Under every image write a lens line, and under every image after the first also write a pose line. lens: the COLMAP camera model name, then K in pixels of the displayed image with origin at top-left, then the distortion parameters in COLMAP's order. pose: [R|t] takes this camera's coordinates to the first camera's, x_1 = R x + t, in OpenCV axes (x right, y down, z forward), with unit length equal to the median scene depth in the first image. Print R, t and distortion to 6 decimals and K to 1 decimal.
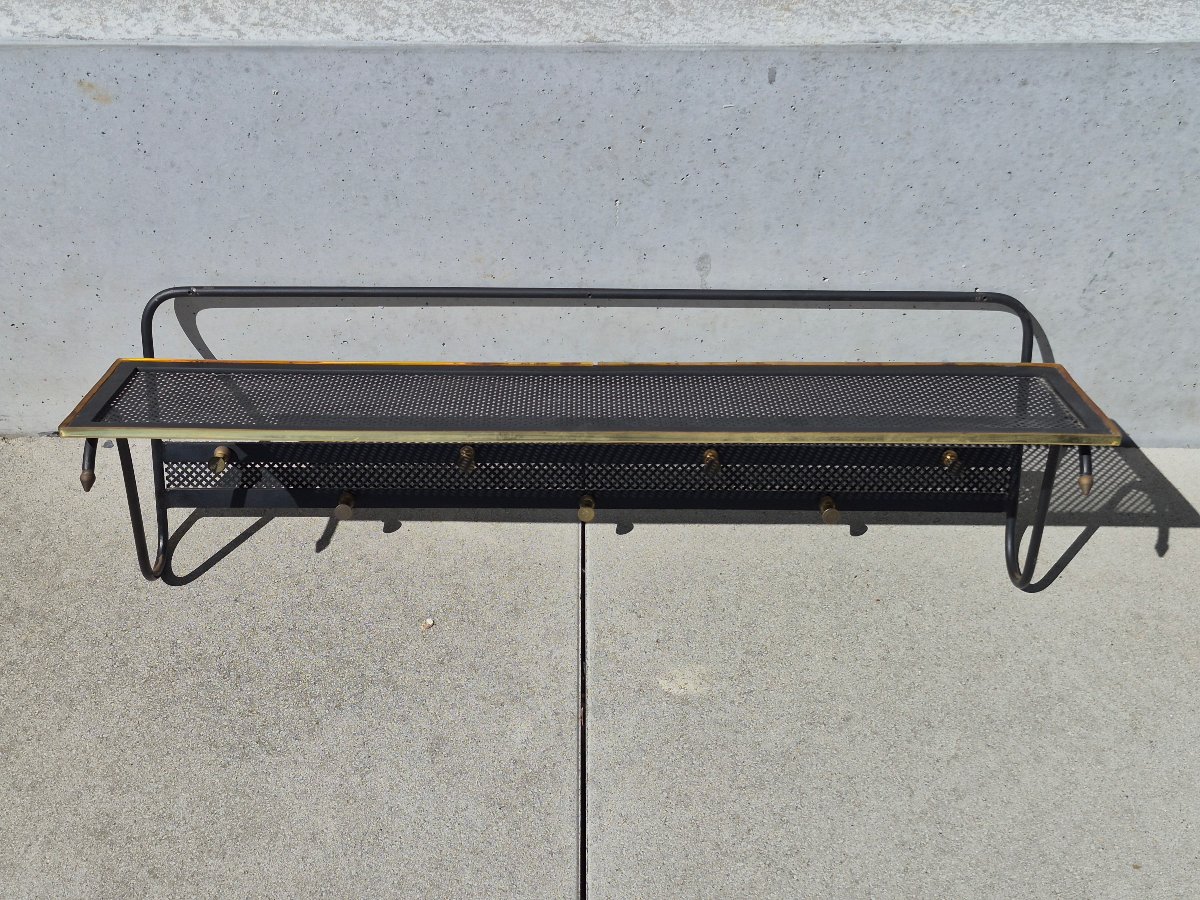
lens RADIAL K [[1679.1, 0, 573.6], [0, 1679.1, 446.5], [0, 0, 1]] dist [0.175997, -0.405429]
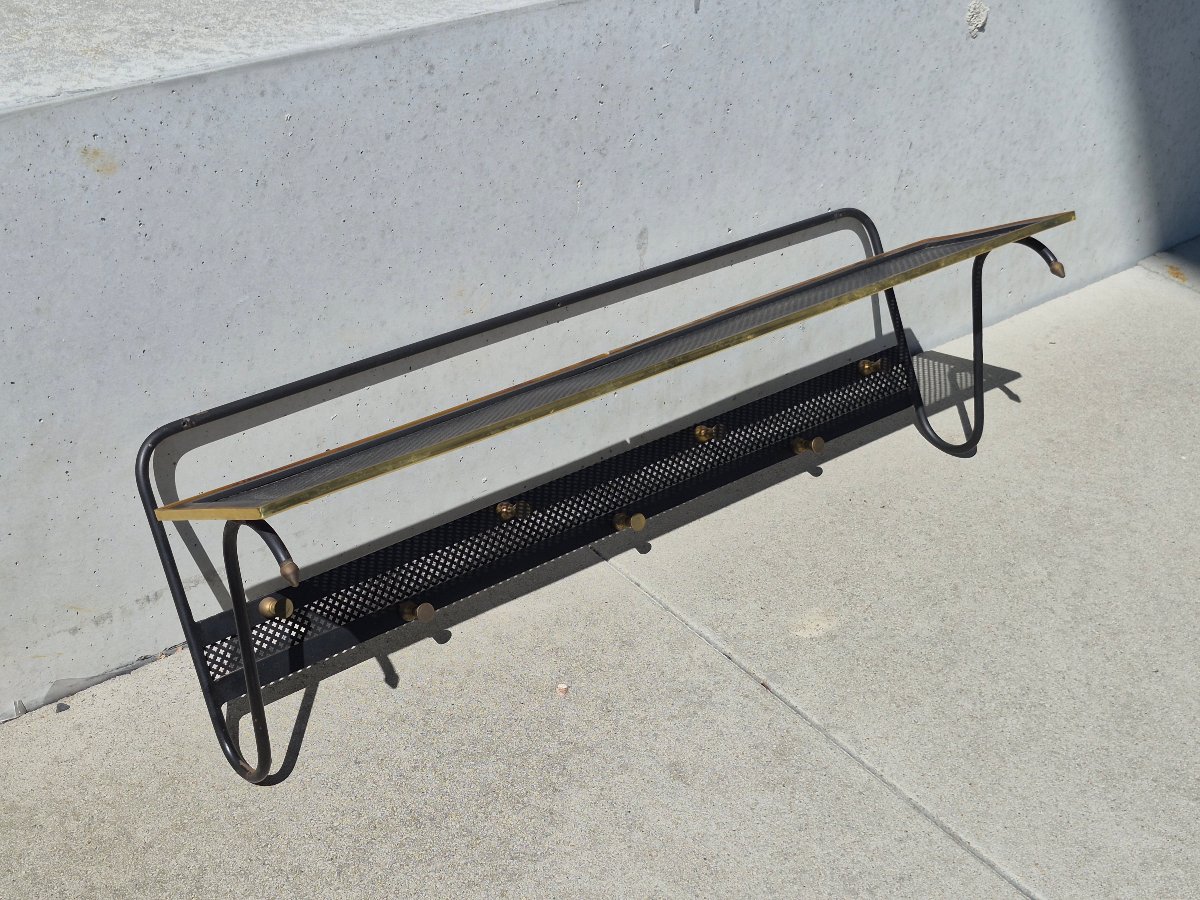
lens RADIAL K [[1685.2, 0, 608.7], [0, 1685.2, 449.2], [0, 0, 1]] dist [0.173823, -0.354644]
pose [[0.767099, -0.309259, 0.562066, -0.595870], [0.458650, 0.876964, -0.143437, 0.150265], [-0.448552, 0.367822, 0.814560, 0.247997]]
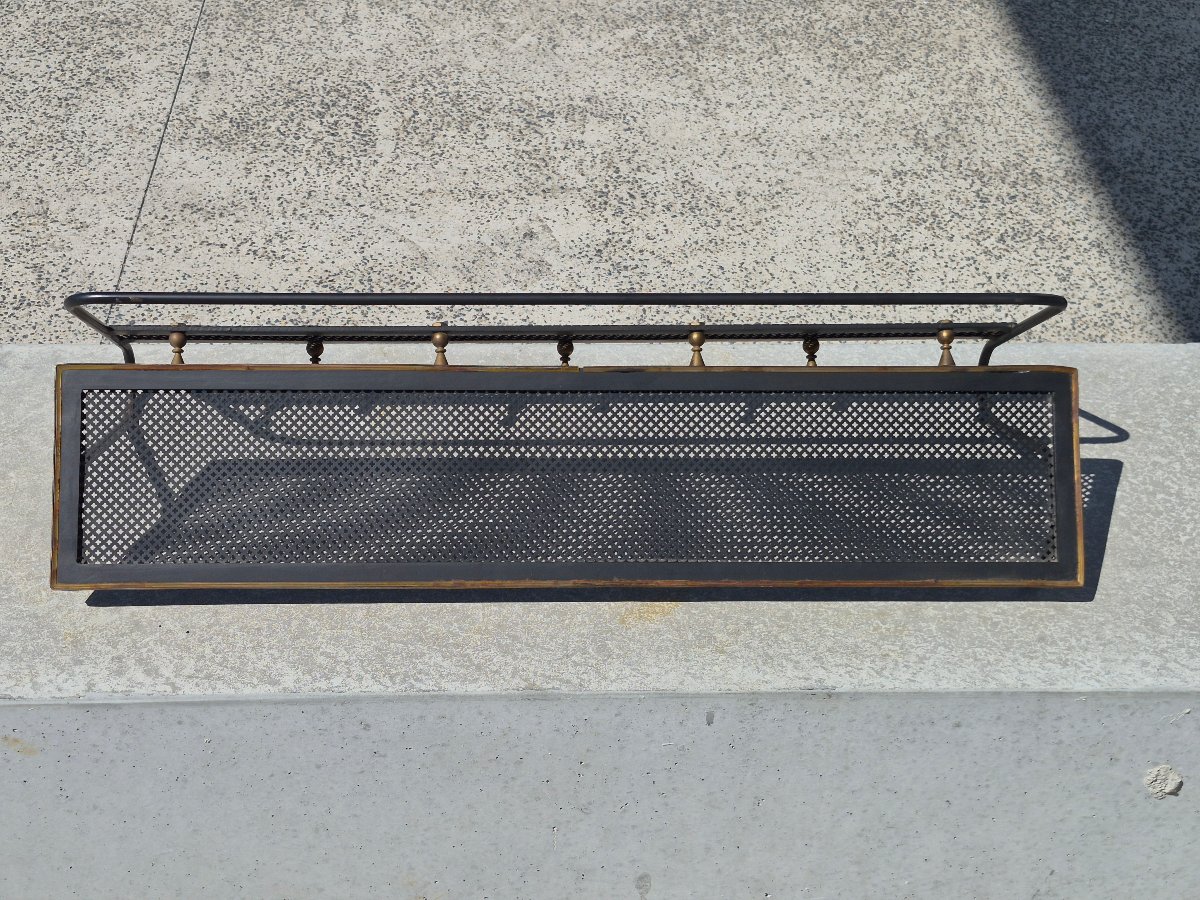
lens RADIAL K [[1679.1, 0, 573.6], [0, 1679.1, 446.5], [0, 0, 1]] dist [0.175997, -0.405429]
pose [[0.998292, -0.003255, 0.058327, -0.020776], [0.015464, 0.977554, -0.210117, -0.162431], [-0.056334, 0.210660, 0.975935, -0.005245]]
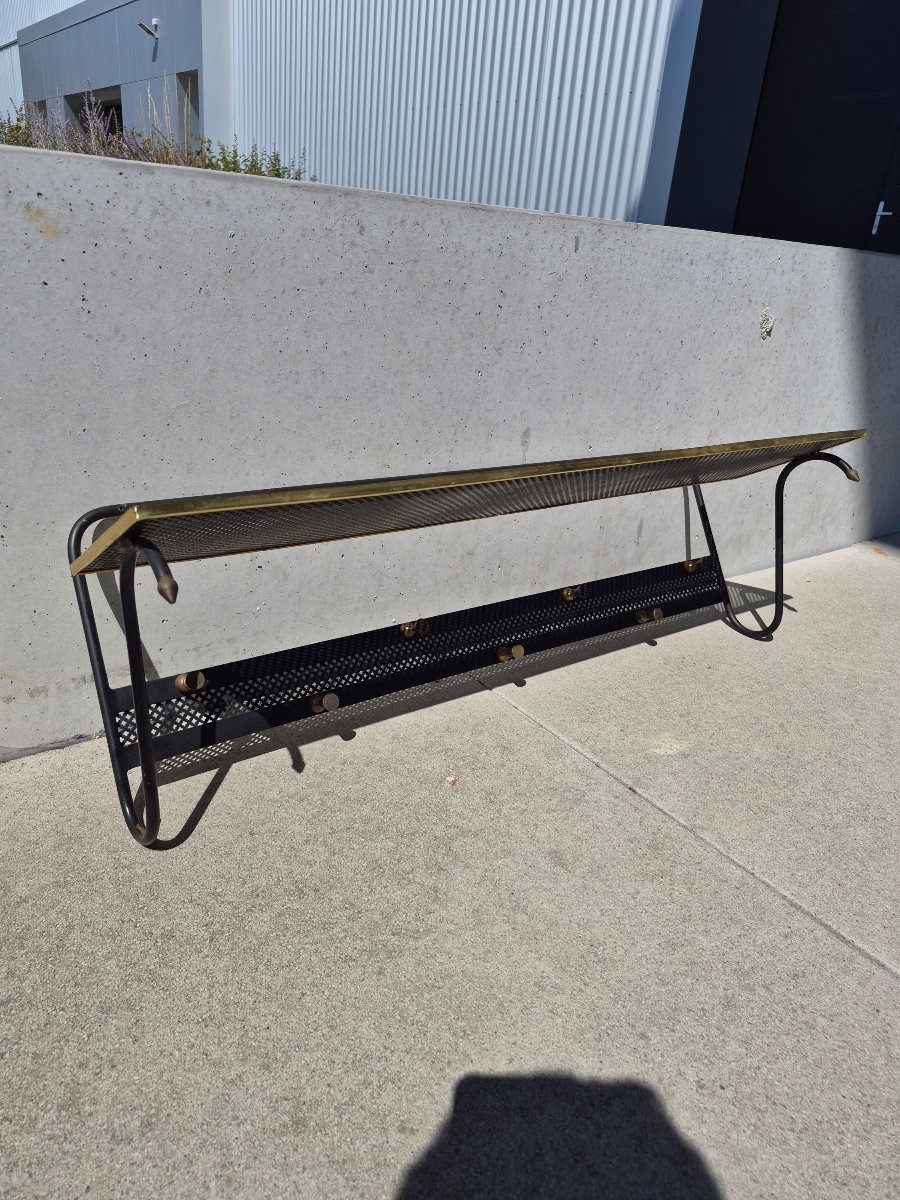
lens RADIAL K [[843.5, 0, 454.9], [0, 843.5, 584.9], [0, 0, 1]] dist [0.108298, -0.169303]
pose [[0.789936, -0.166367, 0.590190, -0.401728], [0.420837, 0.847121, -0.324474, 0.191065], [-0.445980, 0.504687, 0.739184, 0.652033]]
